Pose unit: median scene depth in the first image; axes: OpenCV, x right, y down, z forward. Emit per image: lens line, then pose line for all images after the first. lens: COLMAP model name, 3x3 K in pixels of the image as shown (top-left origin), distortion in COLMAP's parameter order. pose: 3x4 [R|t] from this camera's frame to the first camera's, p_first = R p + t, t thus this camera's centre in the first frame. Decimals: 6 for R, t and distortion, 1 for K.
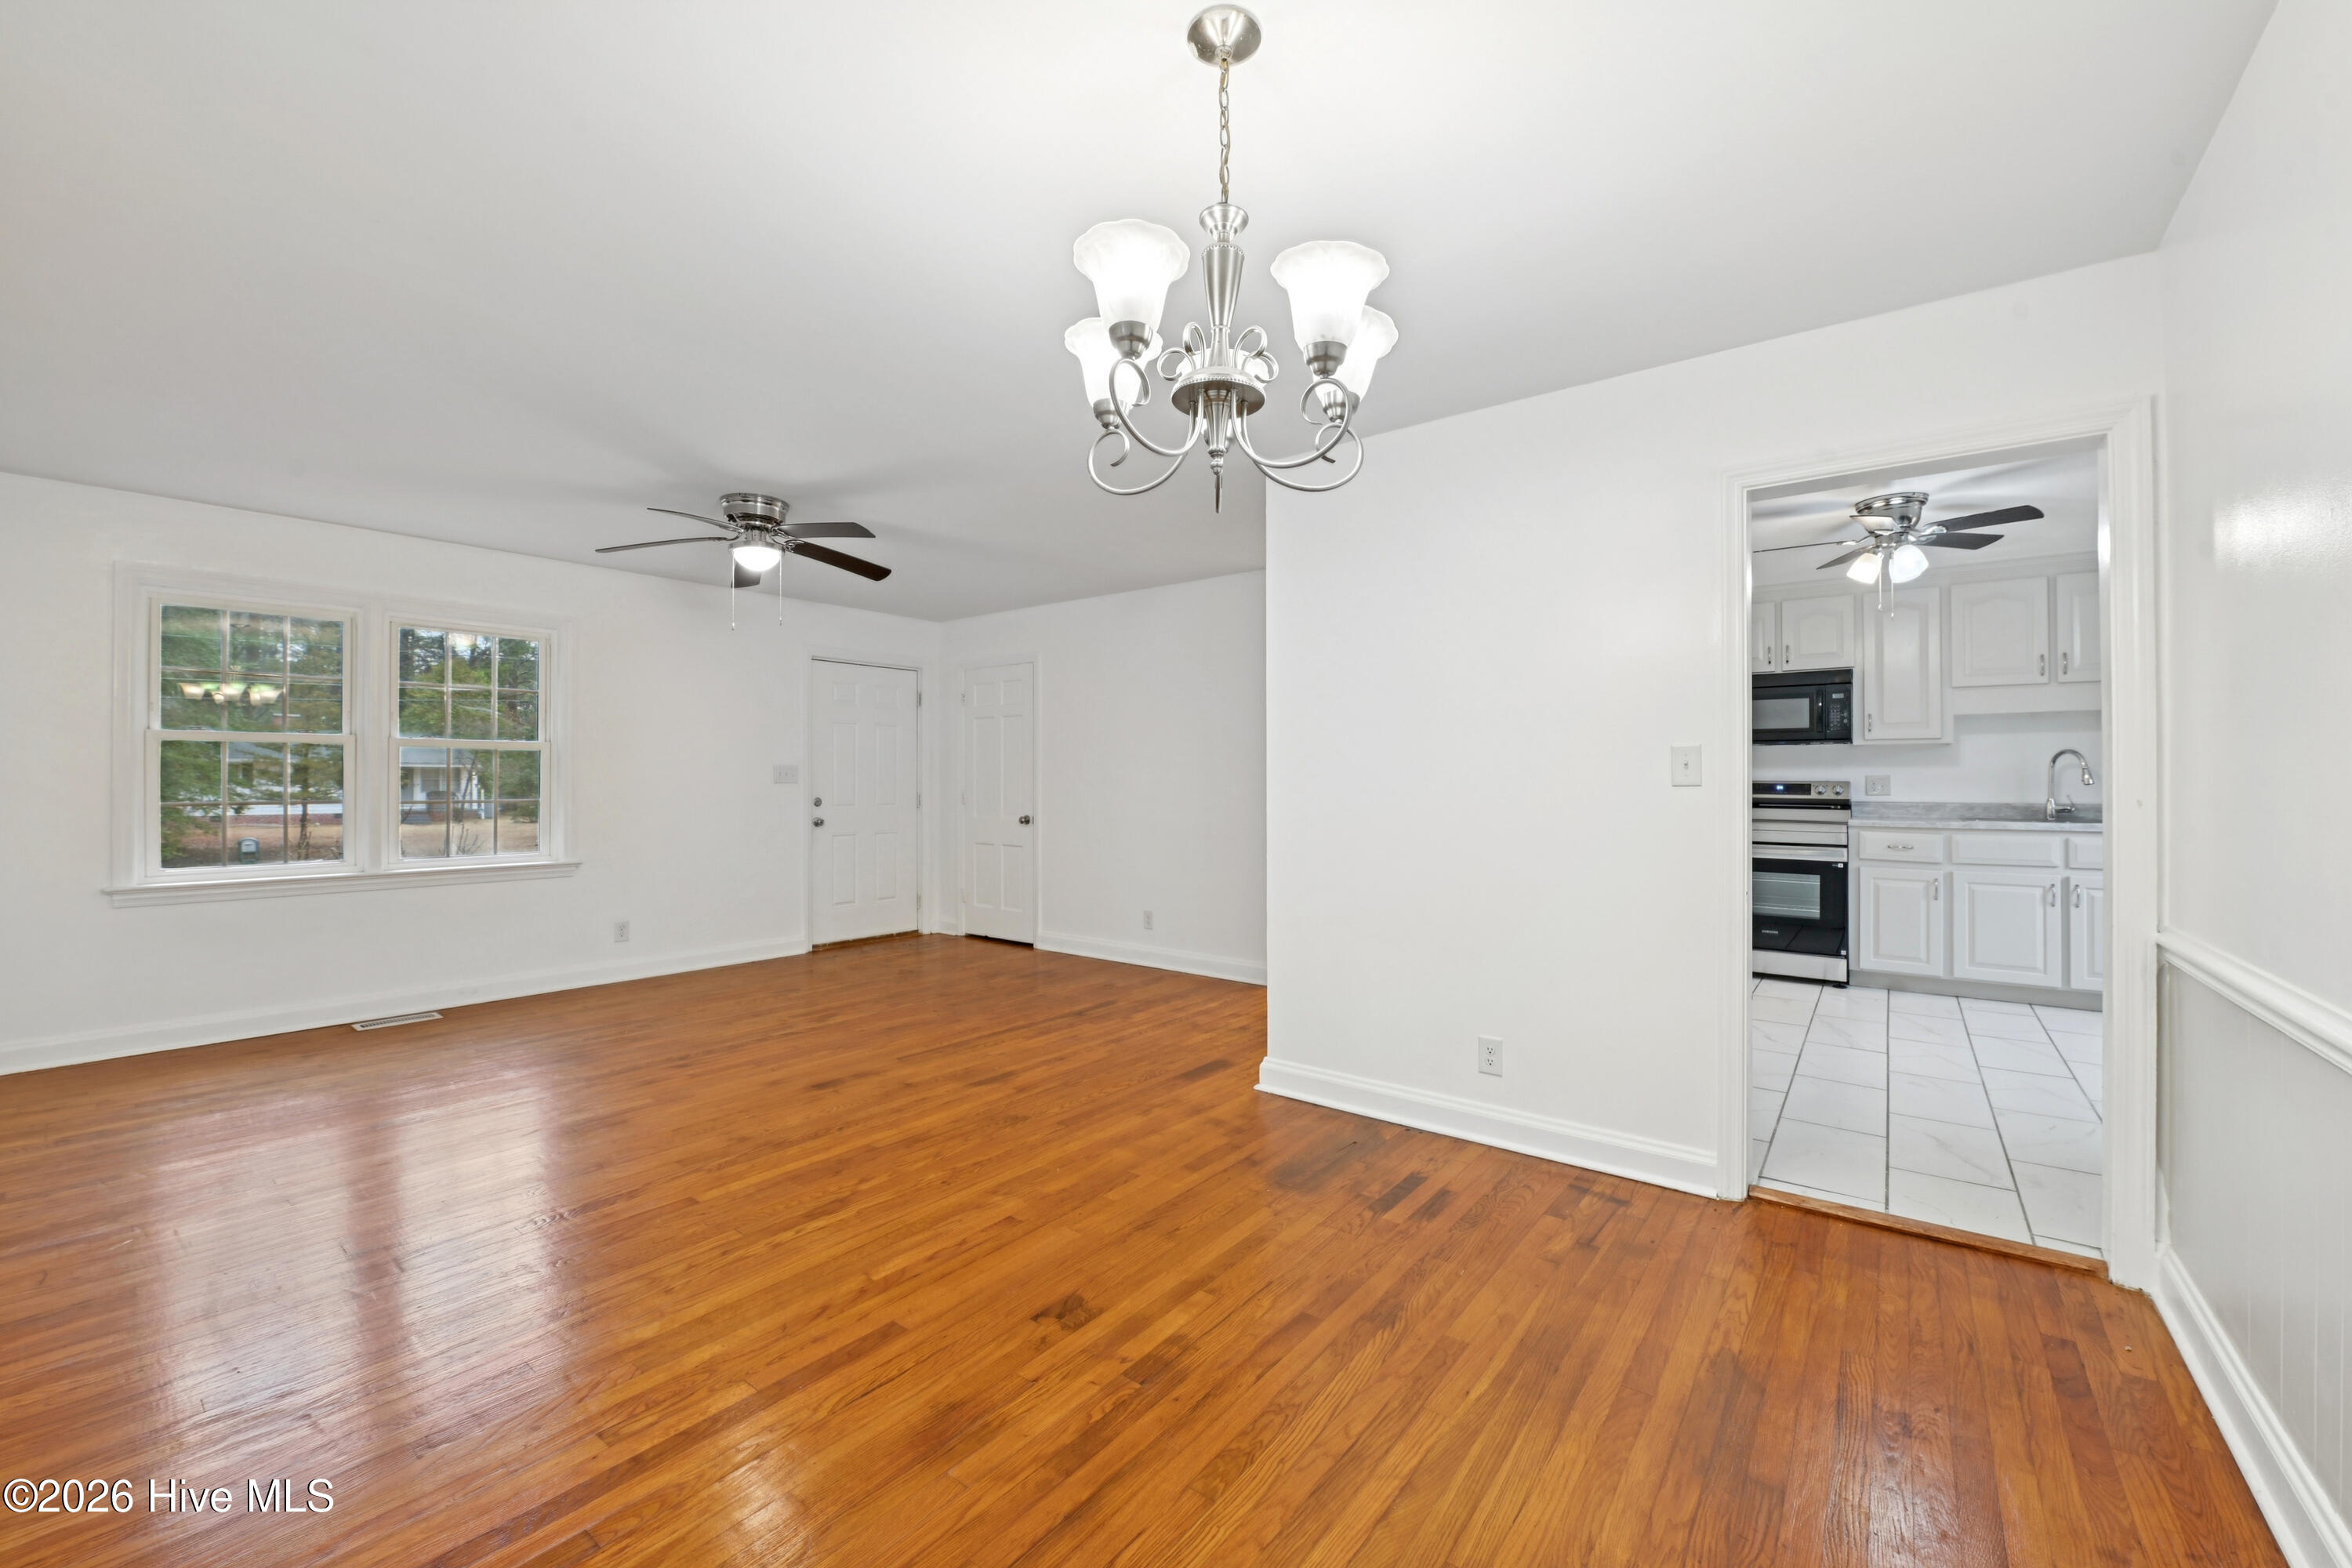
lens RADIAL K [[932.6, 0, 1178.2], [0, 932.6, 788.8], [0, 0, 1]] dist [-0.019516, -0.000735]
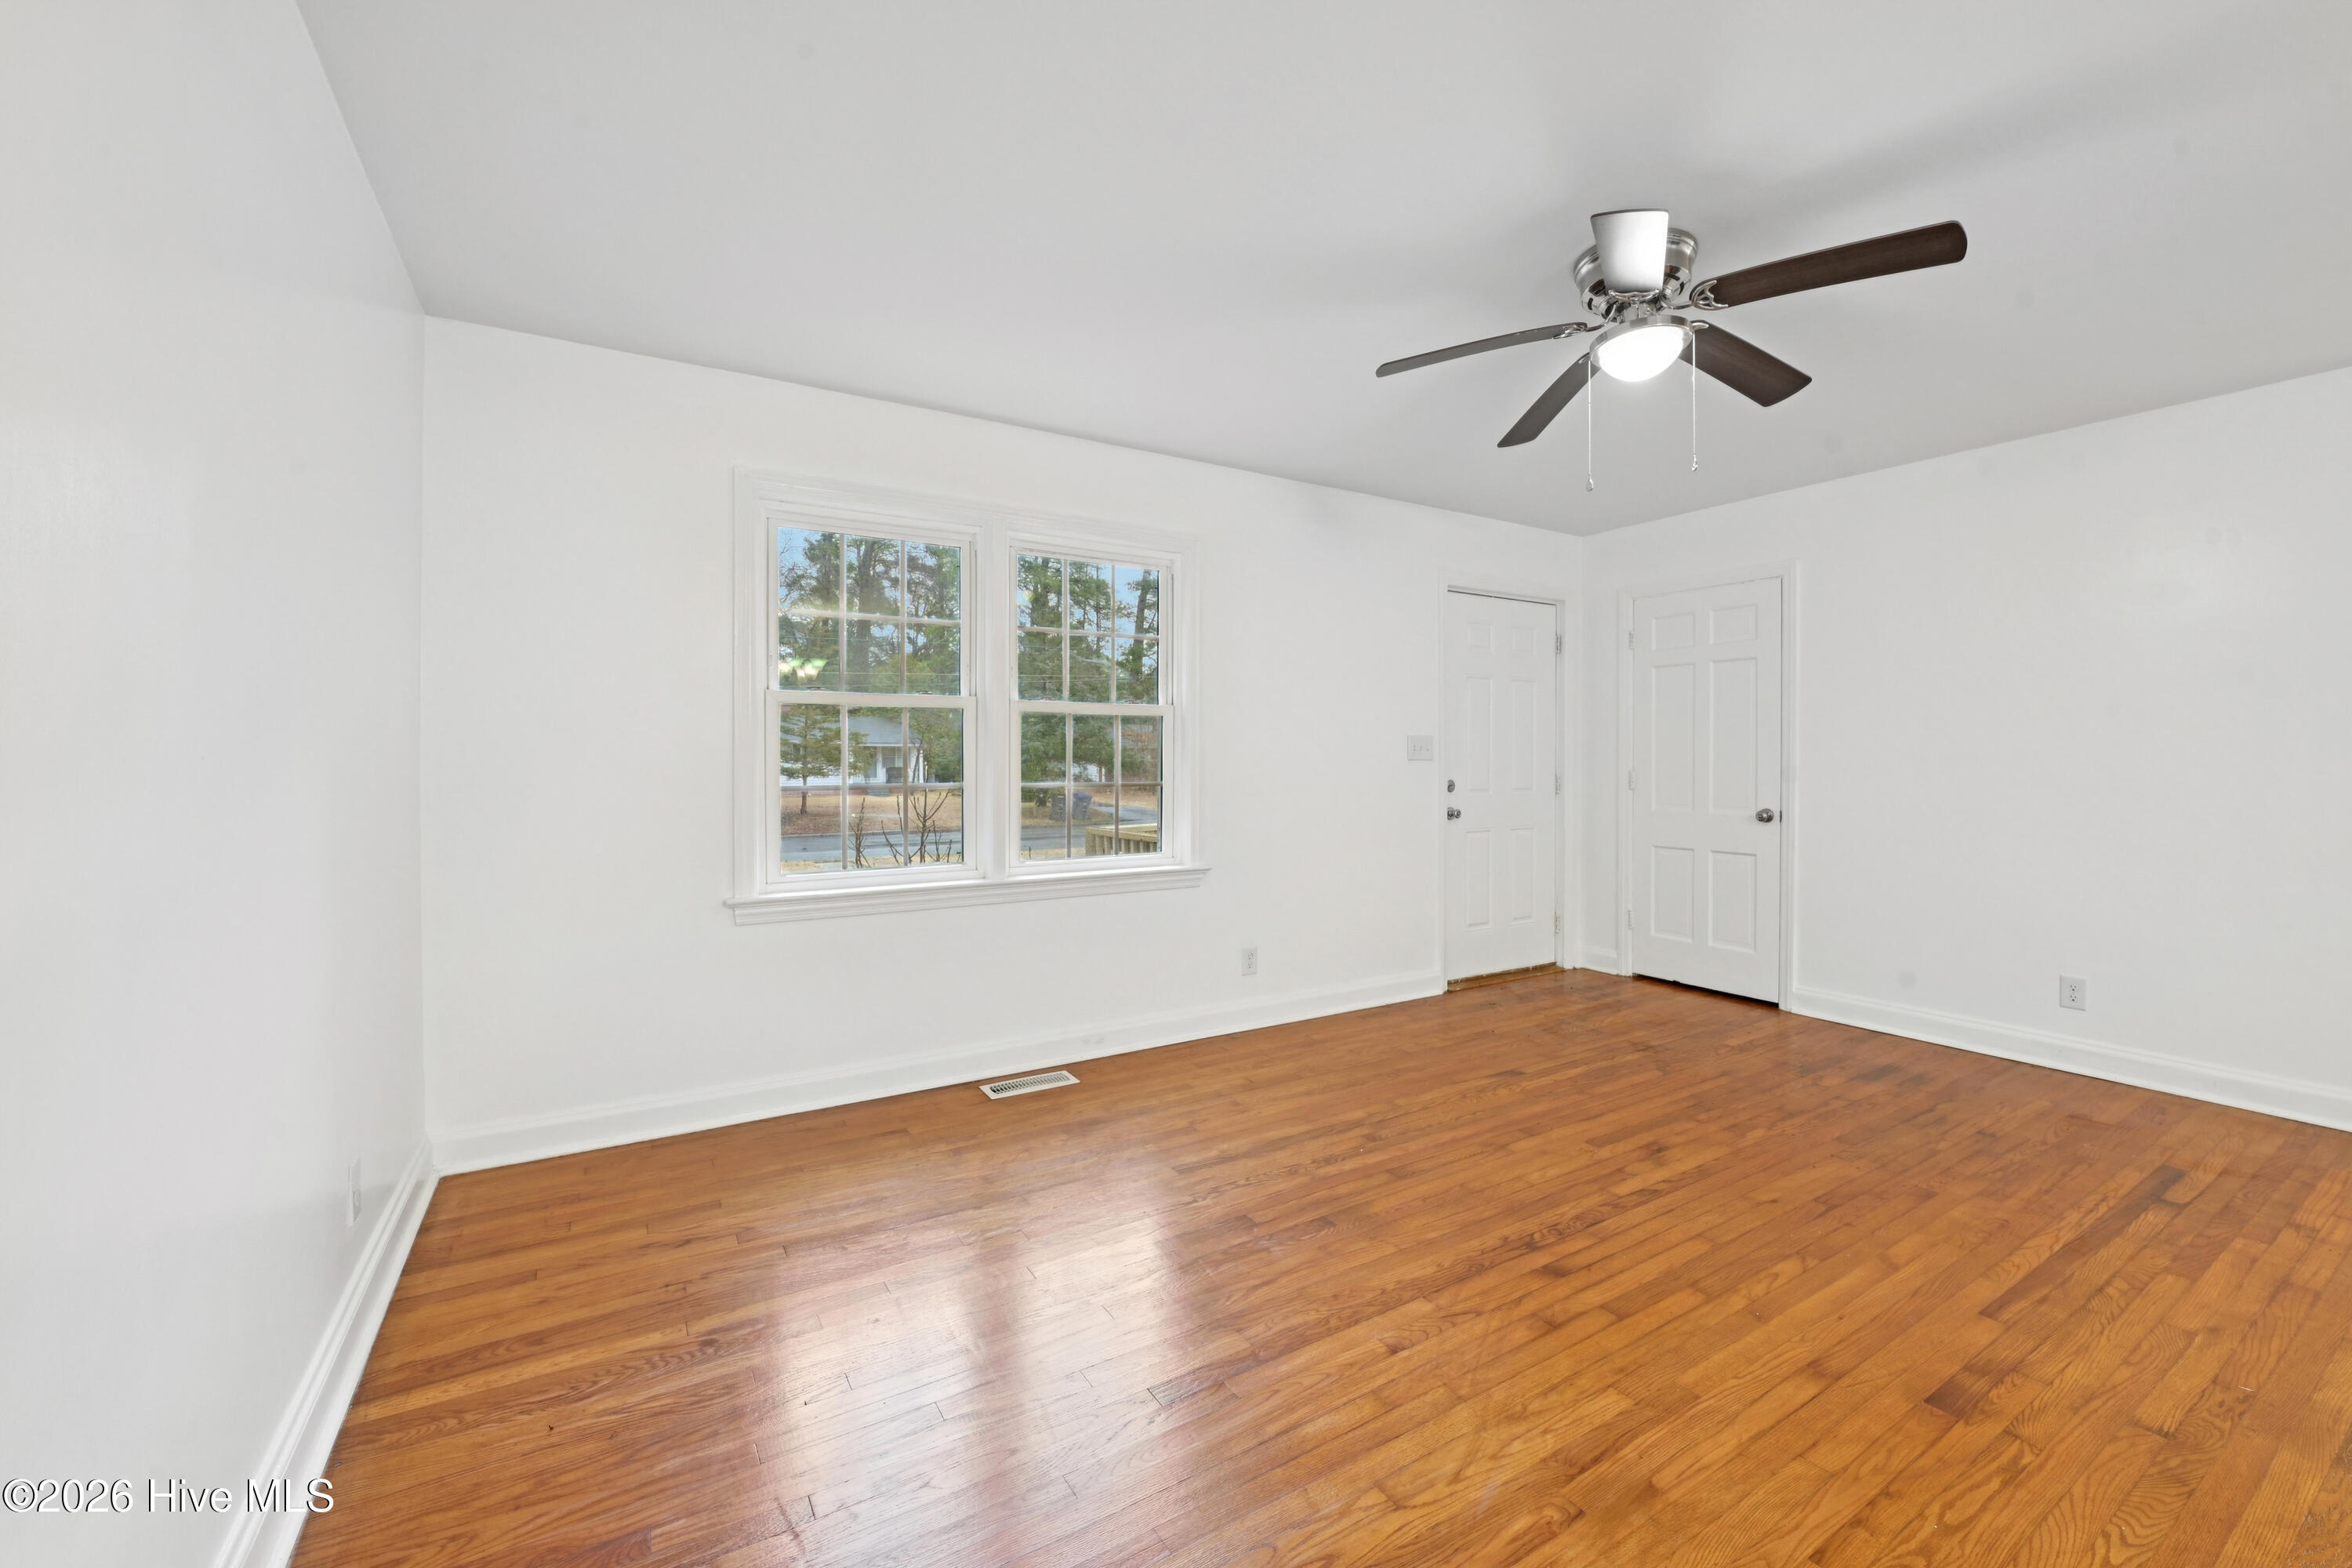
lens RADIAL K [[940.9, 0, 1181.7], [0, 940.9, 786.2], [0, 0, 1]] dist [-0.023029, -0.000231]
pose [[0.933007, 0.009591, -0.359730, -0.495144], [-0.001507, 0.999740, 0.022746, -0.003550], [0.359855, -0.020680, 0.932779, 0.366389]]
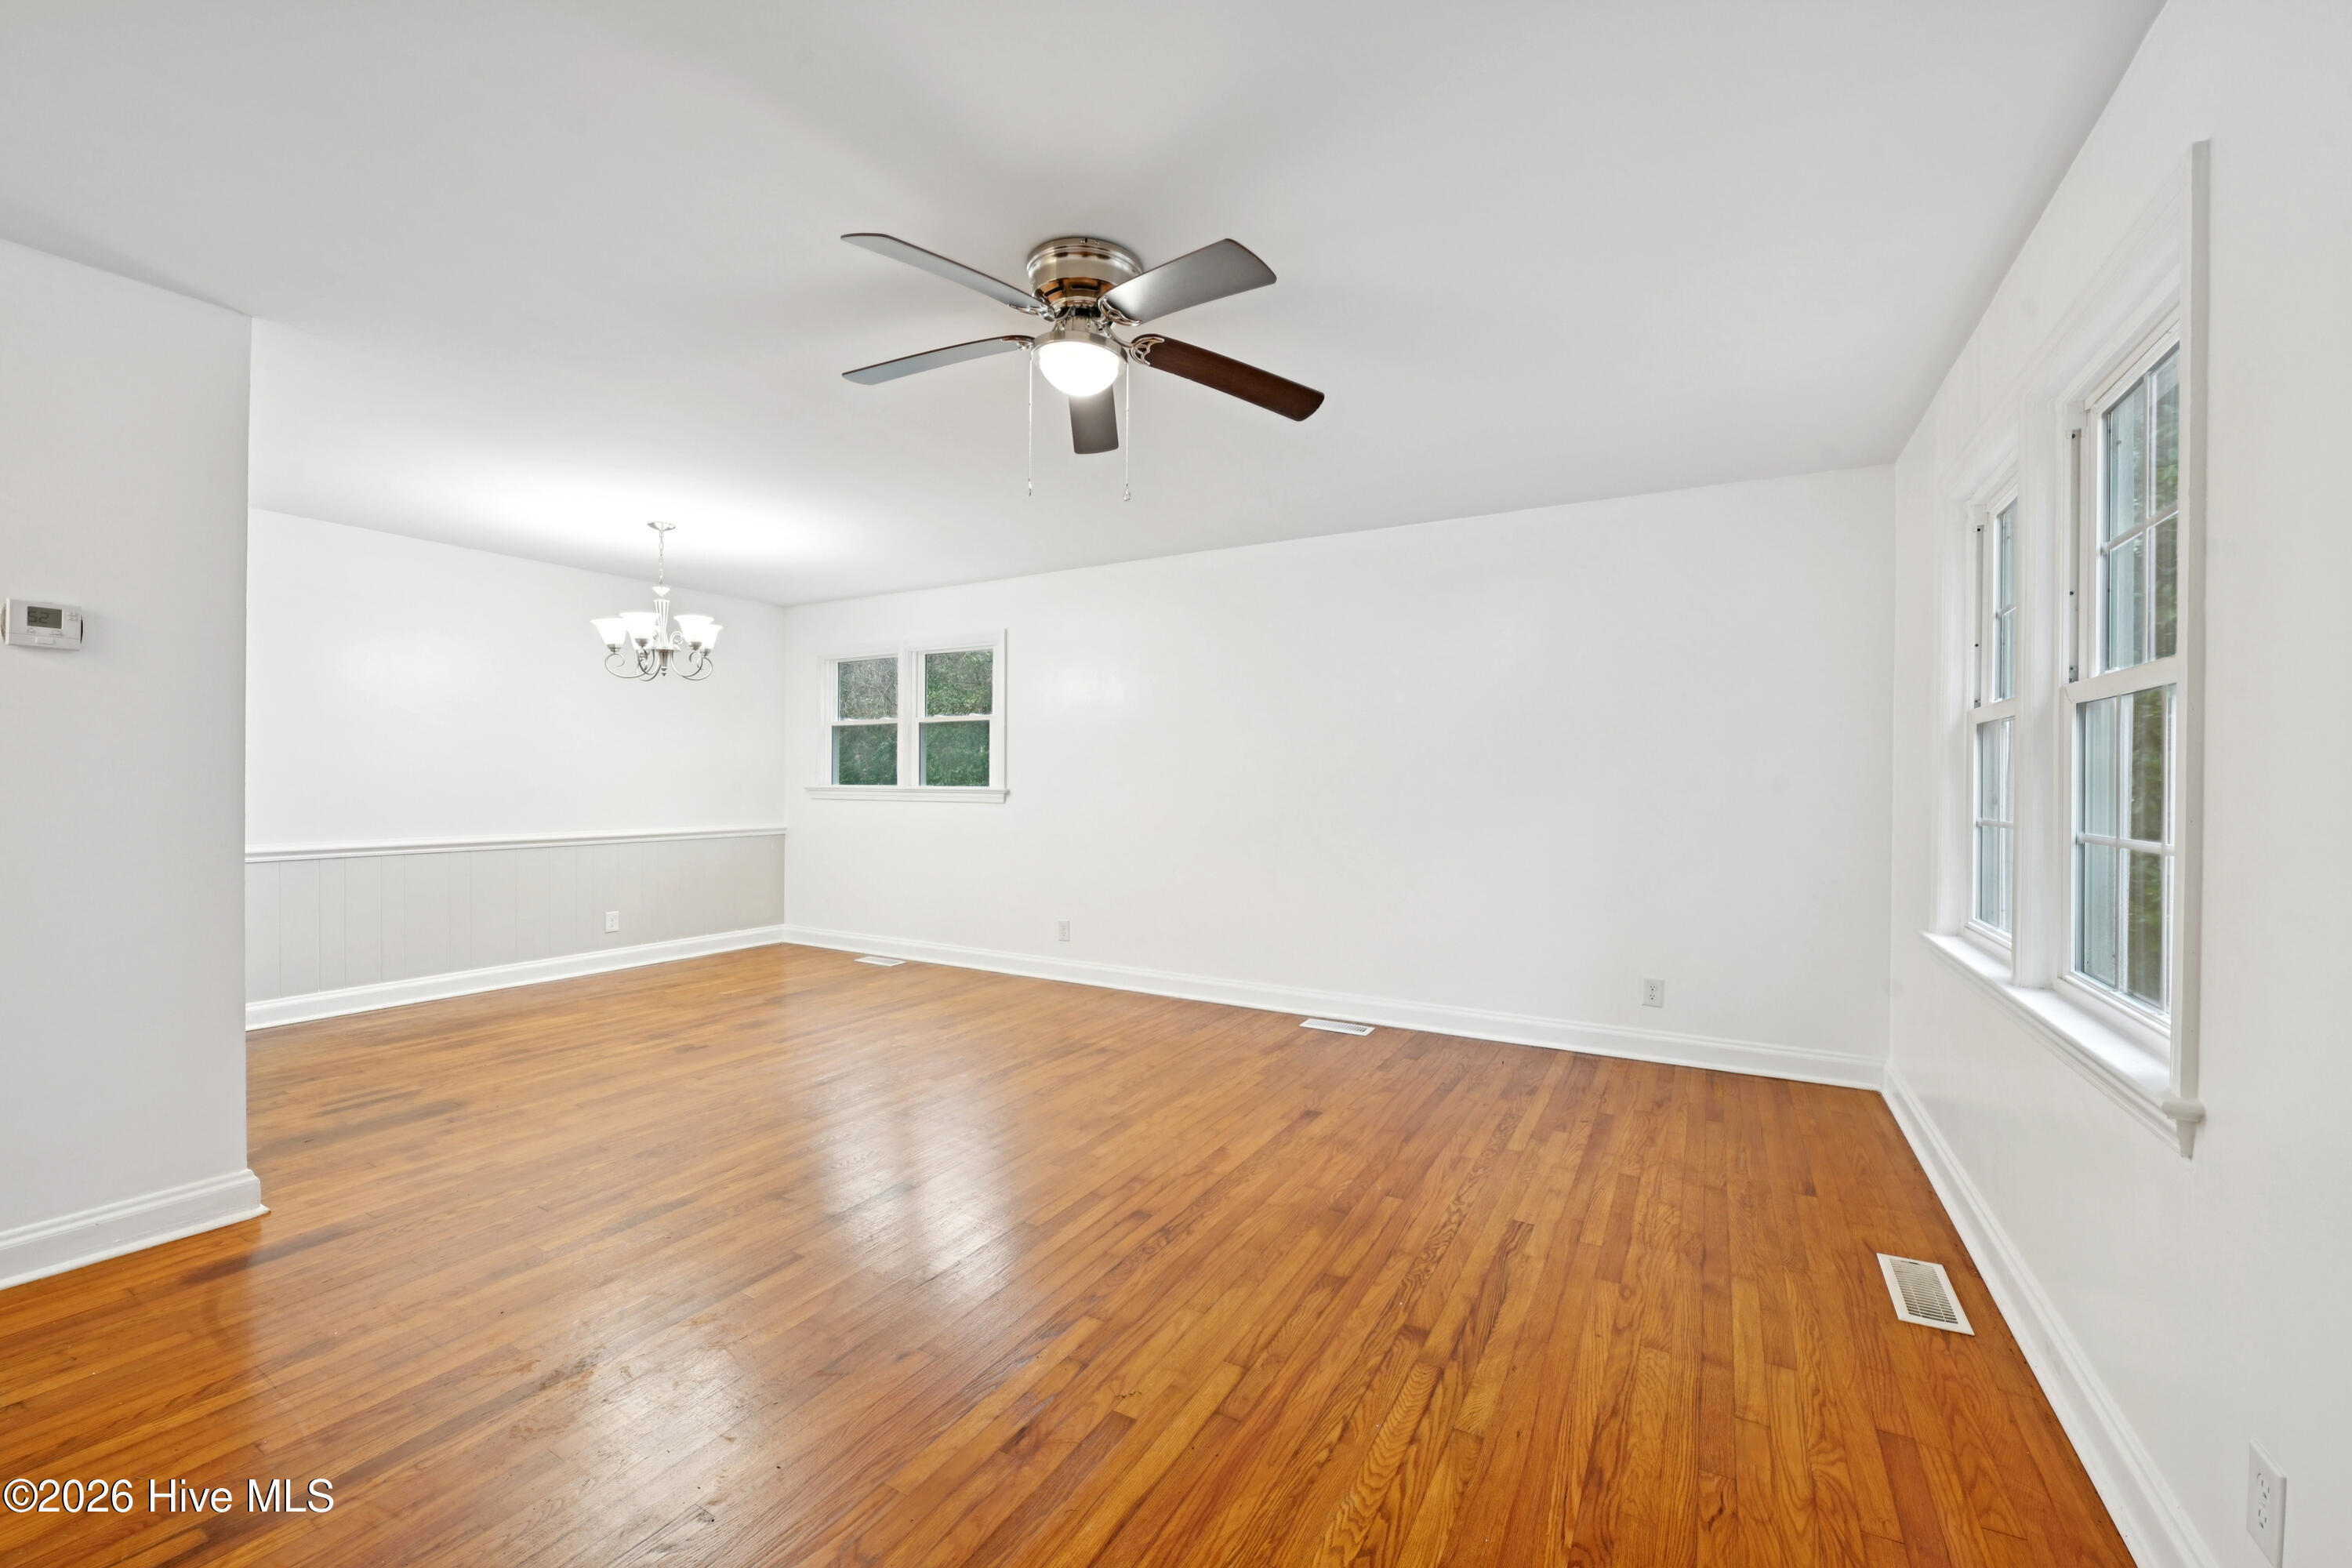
lens RADIAL K [[932.6, 0, 1178.2], [0, 932.6, 788.8], [0, 0, 1]] dist [-0.019516, -0.000735]
pose [[-0.990476, -0.006387, -0.137535, -0.424686], [-0.008826, 0.999814, 0.017134, -0.012973], [0.137400, 0.018184, -0.990349, 1.495693]]
